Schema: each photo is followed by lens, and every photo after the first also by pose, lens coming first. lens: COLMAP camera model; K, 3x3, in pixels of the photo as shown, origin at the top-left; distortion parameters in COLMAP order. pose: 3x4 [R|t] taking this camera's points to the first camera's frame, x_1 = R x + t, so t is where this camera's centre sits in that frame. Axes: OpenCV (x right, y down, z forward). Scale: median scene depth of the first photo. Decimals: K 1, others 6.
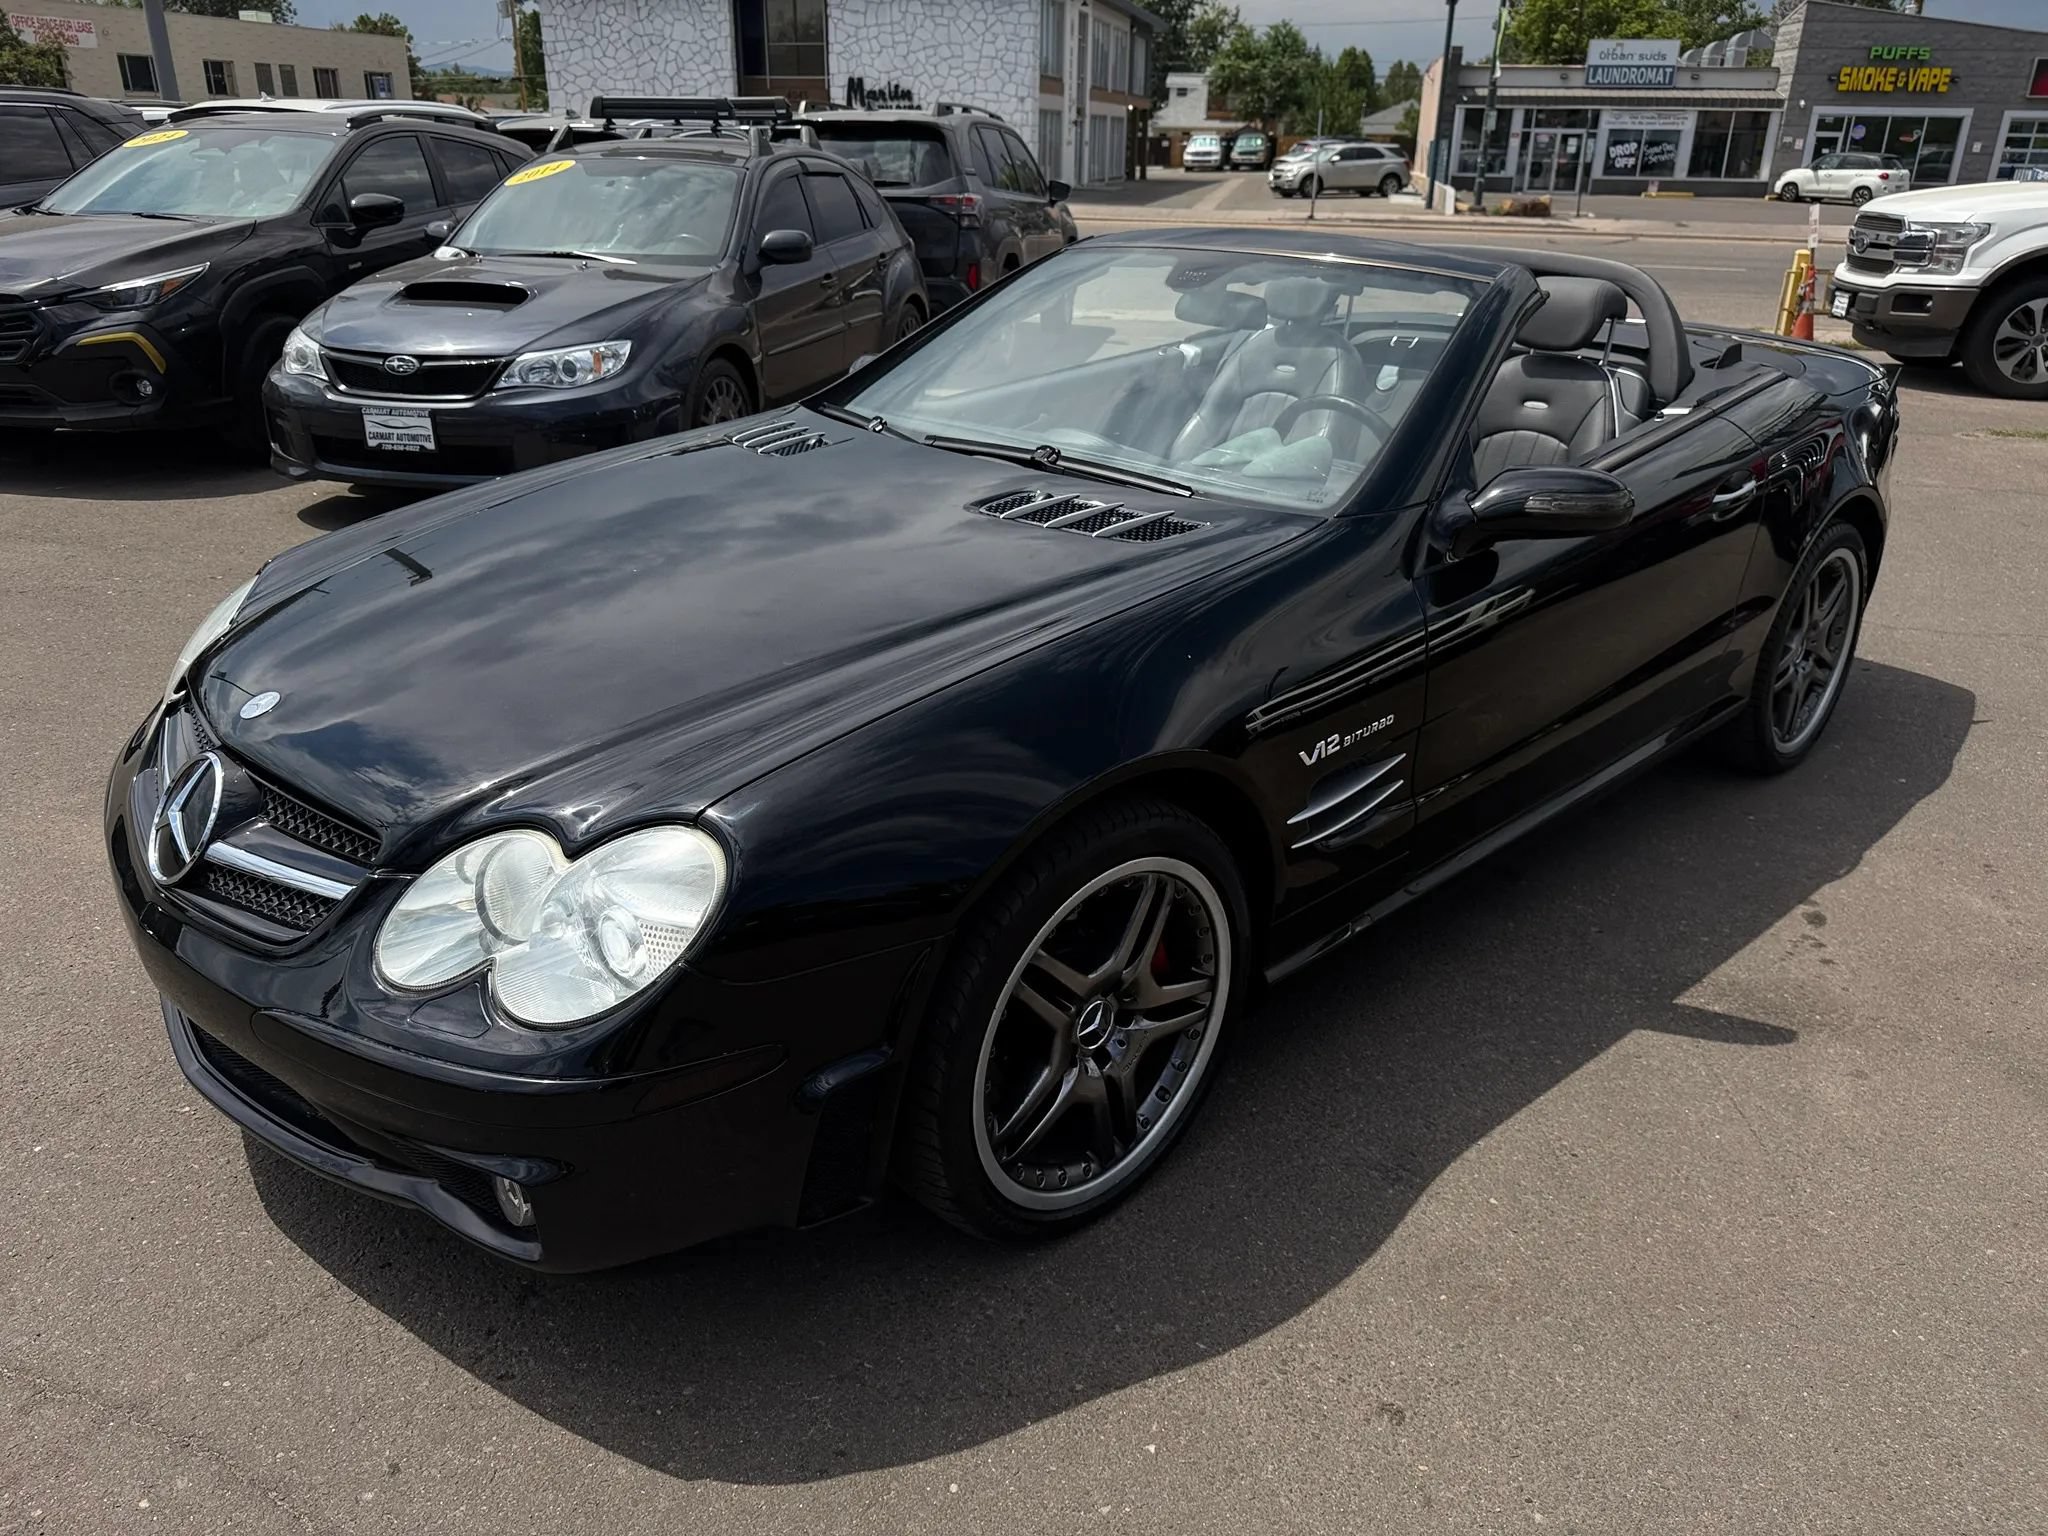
lens RADIAL K [[1474.2, 0, 1015.8], [0, 1474.2, 775.5], [0, 0, 1]] dist [-0.015185, -0.003093]
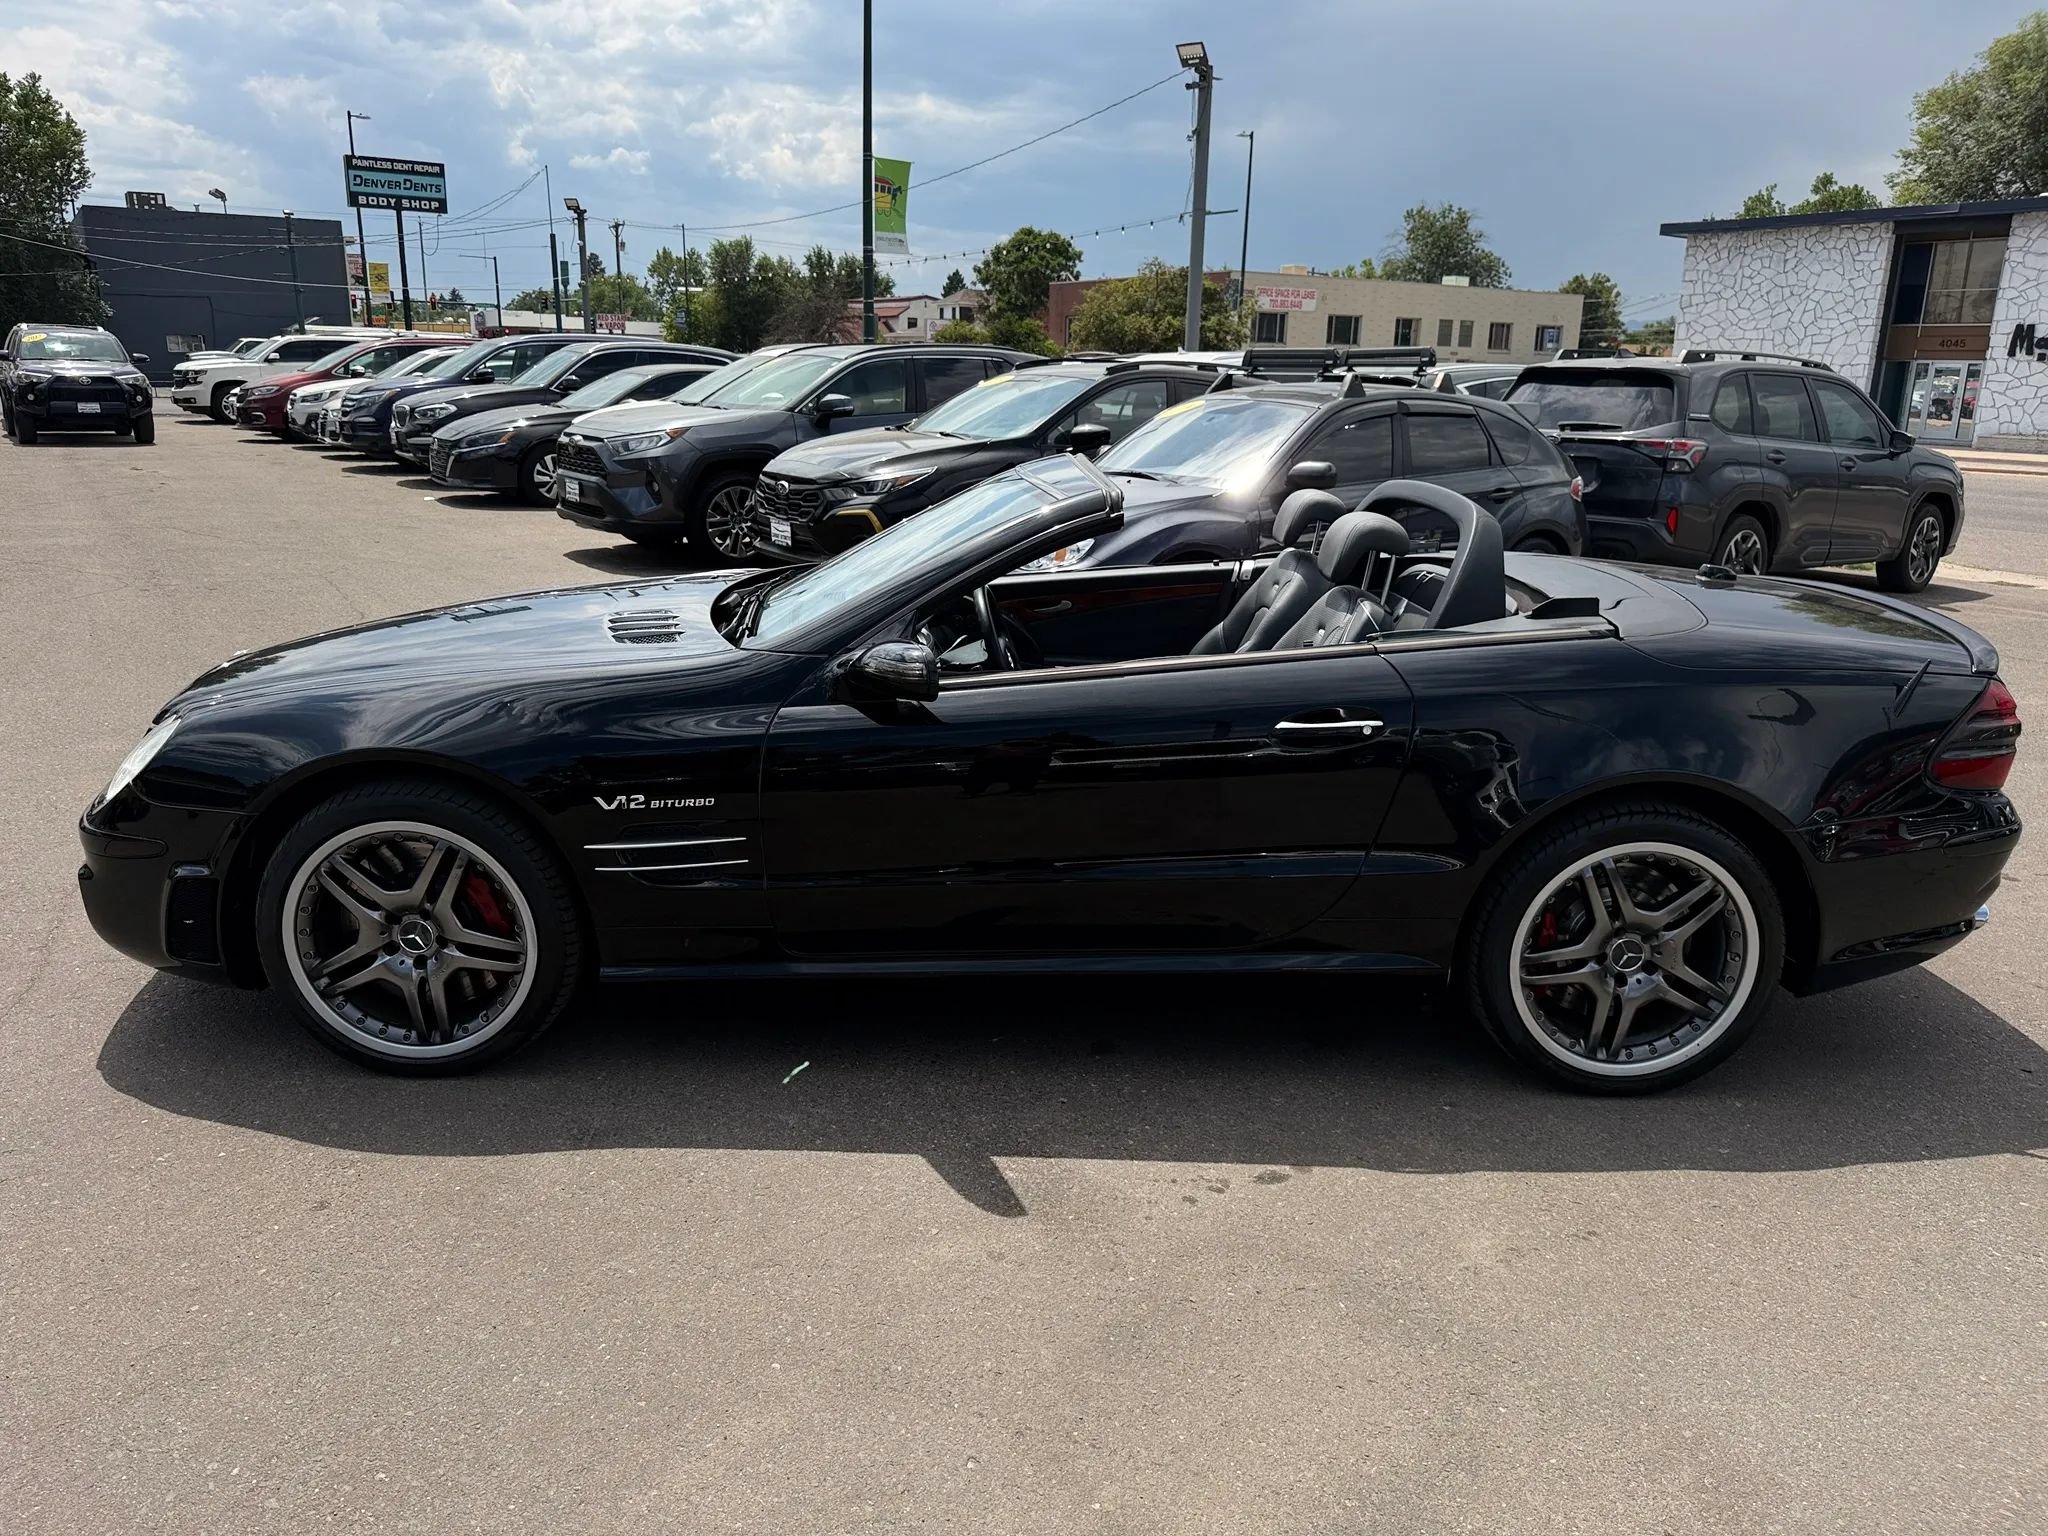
lens RADIAL K [[1474.2, 0, 1004.0], [0, 1474.2, 765.4], [0, 0, 1]] dist [-0.015185, -0.003093]
pose [[0.731291, 0.173184, -0.659713, 0.390859], [-0.273890, 0.960382, -0.051493, -0.022692], [0.624658, 0.218345, 0.749752, 0.056828]]
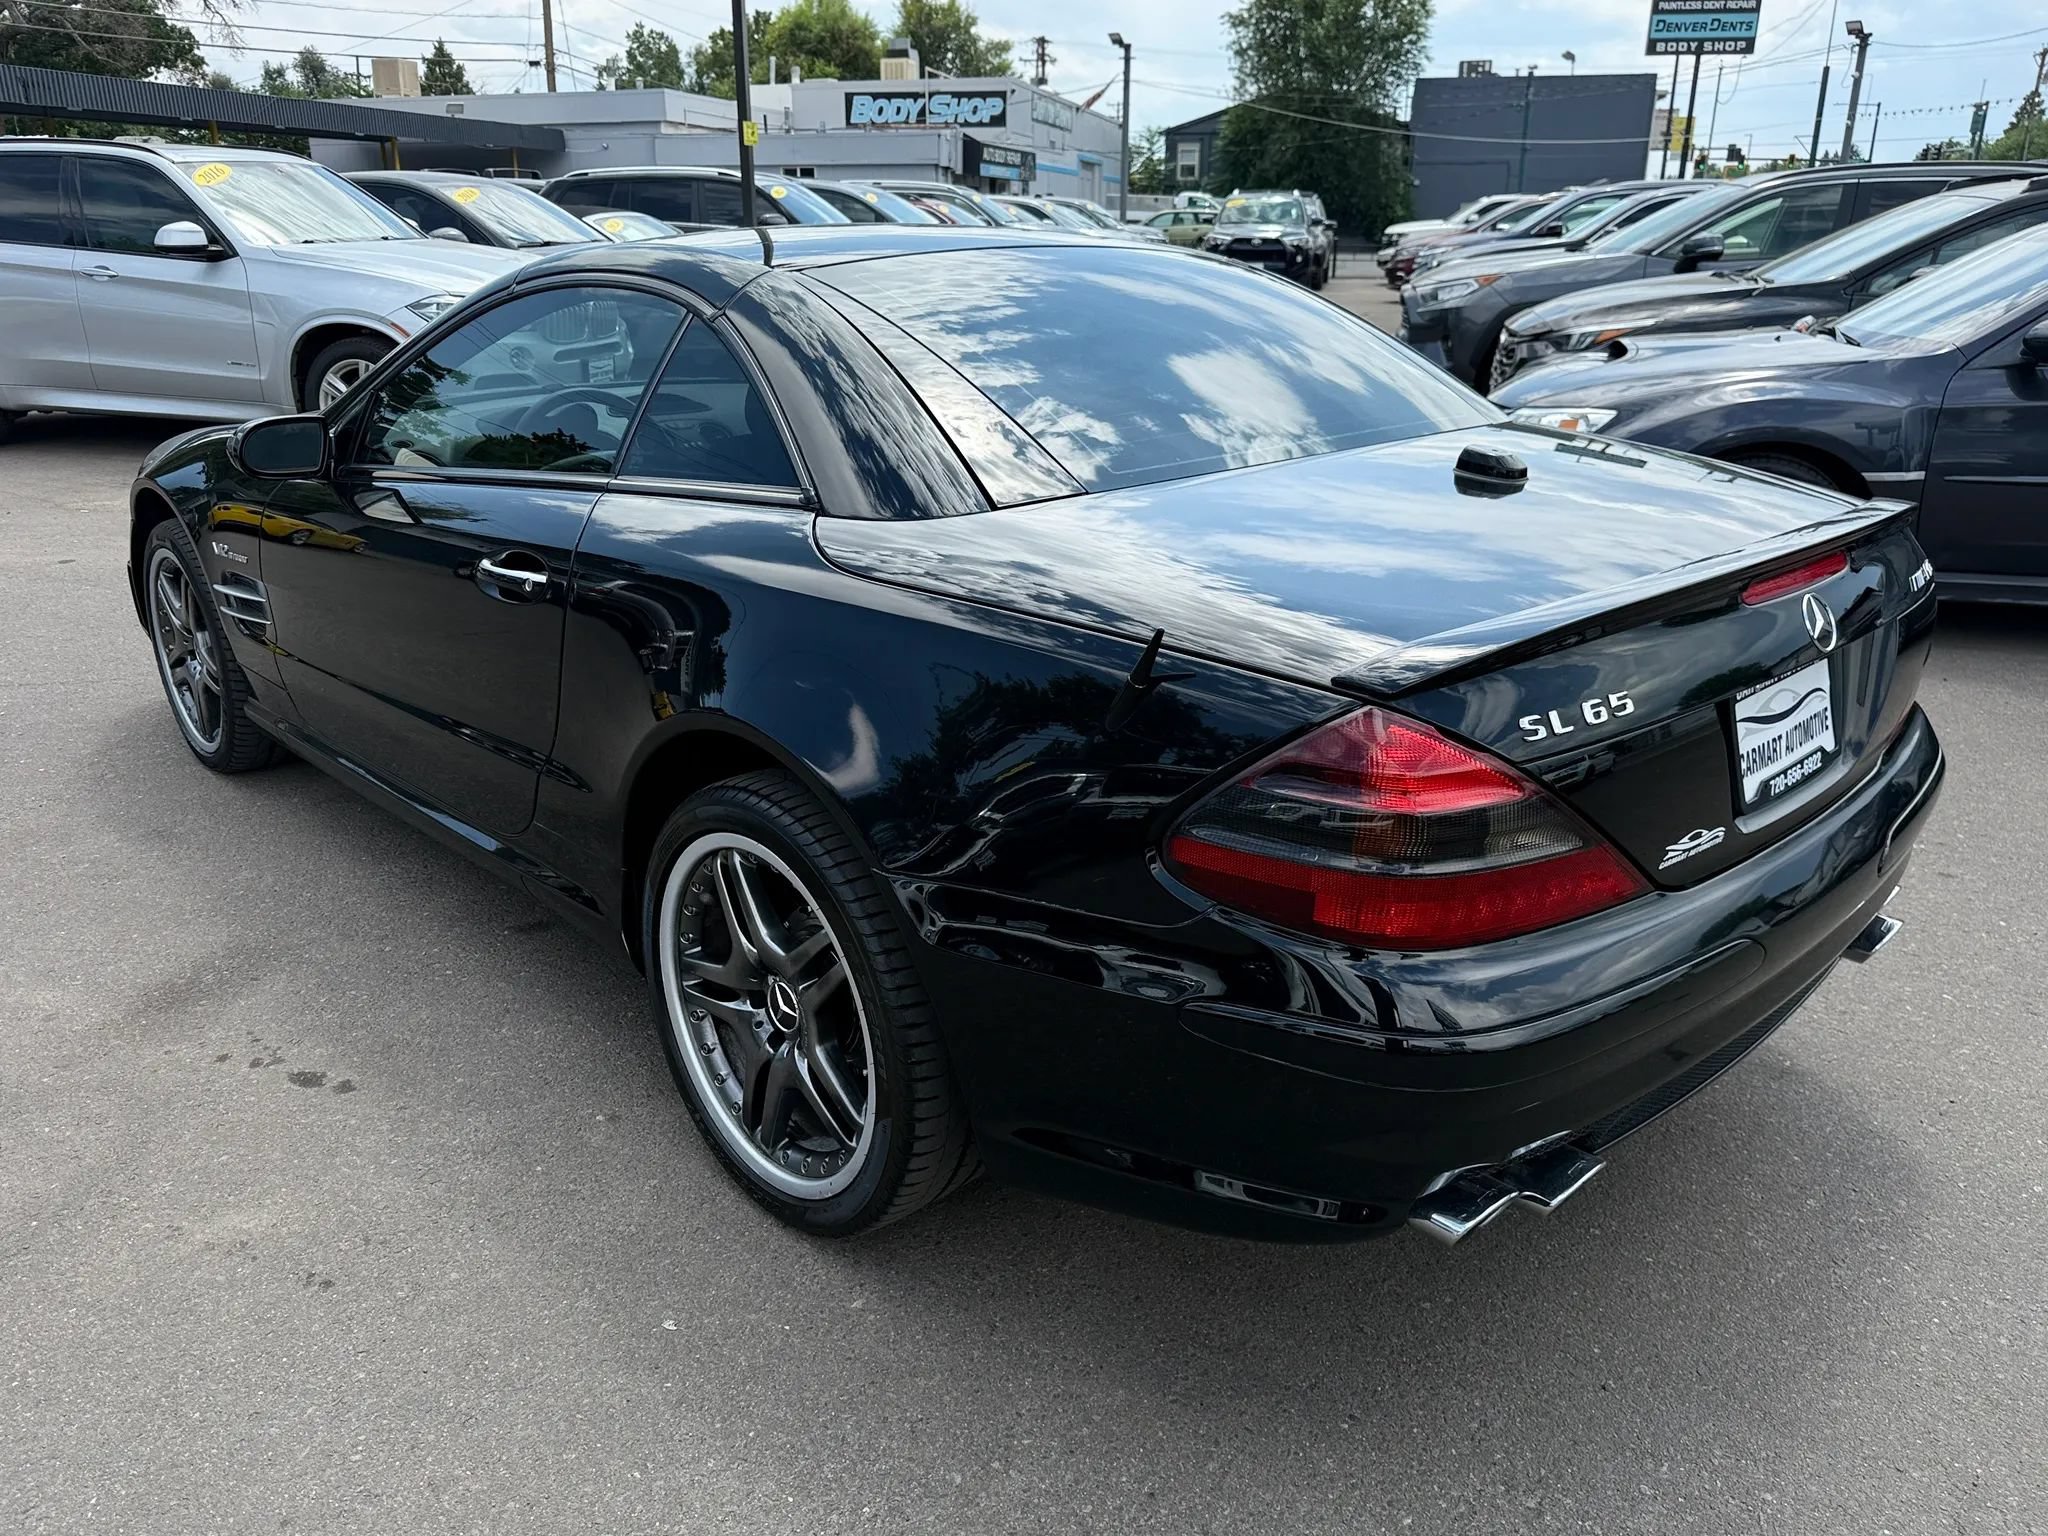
lens RADIAL K [[1530.2, 0, 955.6], [0, 1530.2, 720.5], [0, 0, 1]] dist [-0.001864, -0.017726]
pose [[-0.023609, 0.289459, -0.956899, 0.503070], [-0.387458, 0.879706, 0.275668, -0.172693], [0.921585, 0.377267, 0.091385, 0.464318]]
